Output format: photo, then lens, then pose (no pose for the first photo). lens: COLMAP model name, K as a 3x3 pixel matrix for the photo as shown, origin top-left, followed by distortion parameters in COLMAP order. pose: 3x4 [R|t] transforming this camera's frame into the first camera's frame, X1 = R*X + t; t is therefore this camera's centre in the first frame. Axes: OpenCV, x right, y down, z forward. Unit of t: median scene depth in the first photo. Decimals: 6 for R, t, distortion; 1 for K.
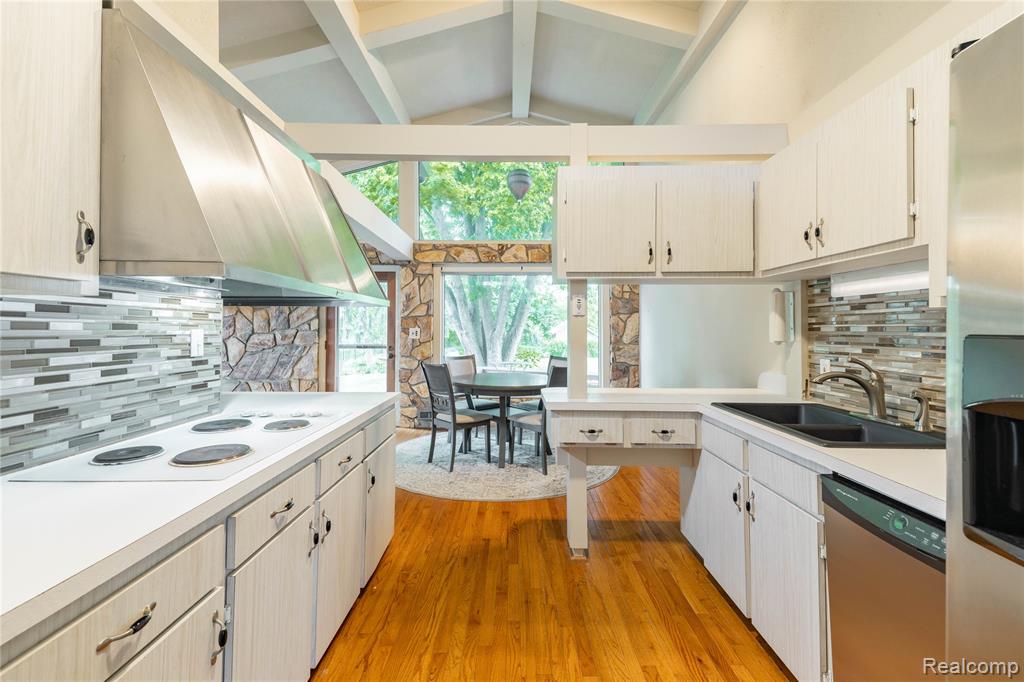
lens RADIAL K [[432.1, 0, 511.8], [0, 432.1, 322.8], [0, 0, 1]] dist [0.061569, -0.023916]
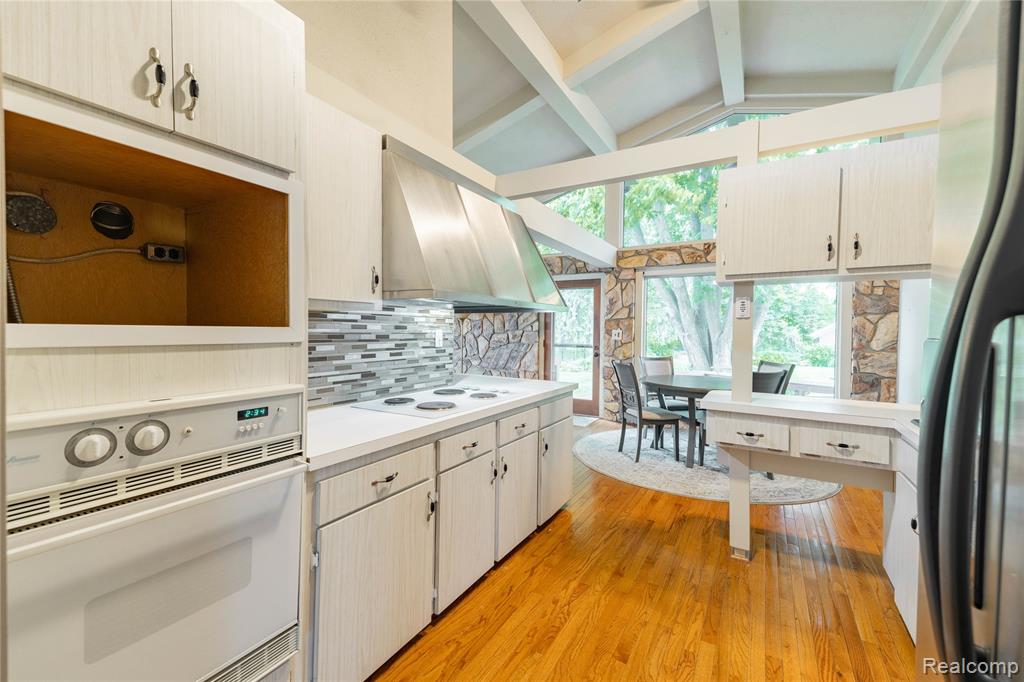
lens RADIAL K [[425.0, 0, 512.9], [0, 425.0, 337.8], [0, 0, 1]] dist [0.057476, -0.021259]
pose [[0.865609, 0.015807, -0.500471, 0.195520], [-0.000519, 0.999529, 0.030673, -0.001826], [0.500720, -0.026291, 0.865210, -0.116800]]
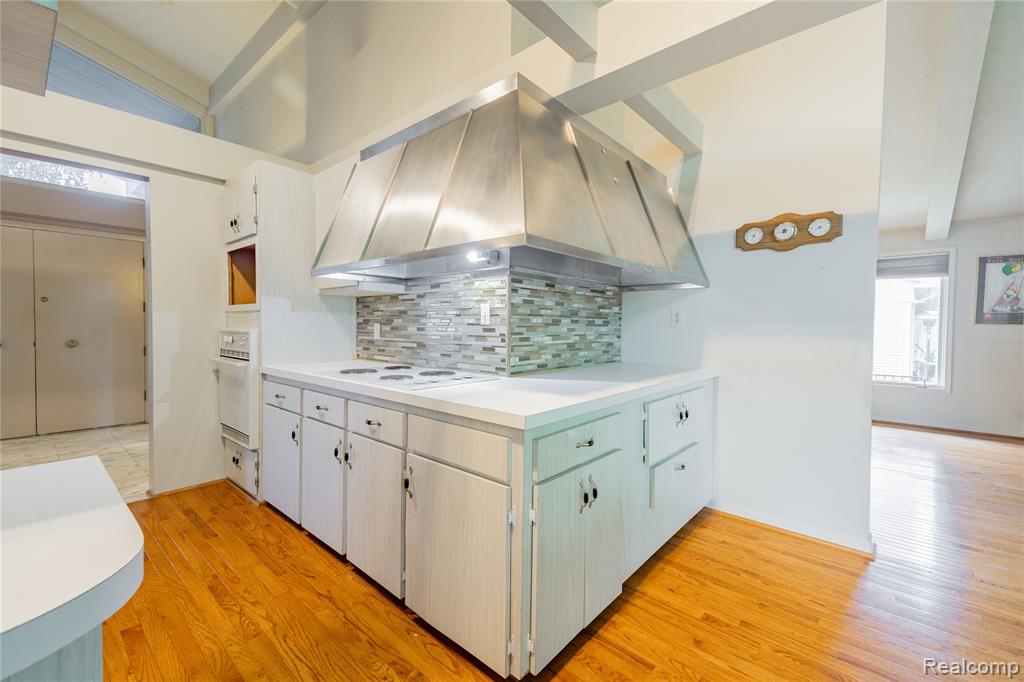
lens RADIAL K [[425.0, 0, 512.9], [0, 425.0, 337.8], [0, 0, 1]] dist [0.057476, -0.021259]
pose [[-0.659286, 0.011610, -0.751802, 0.120199], [-0.000304, 0.999877, 0.015707, 0.072611], [0.751892, 0.010584, -0.659202, 1.446117]]
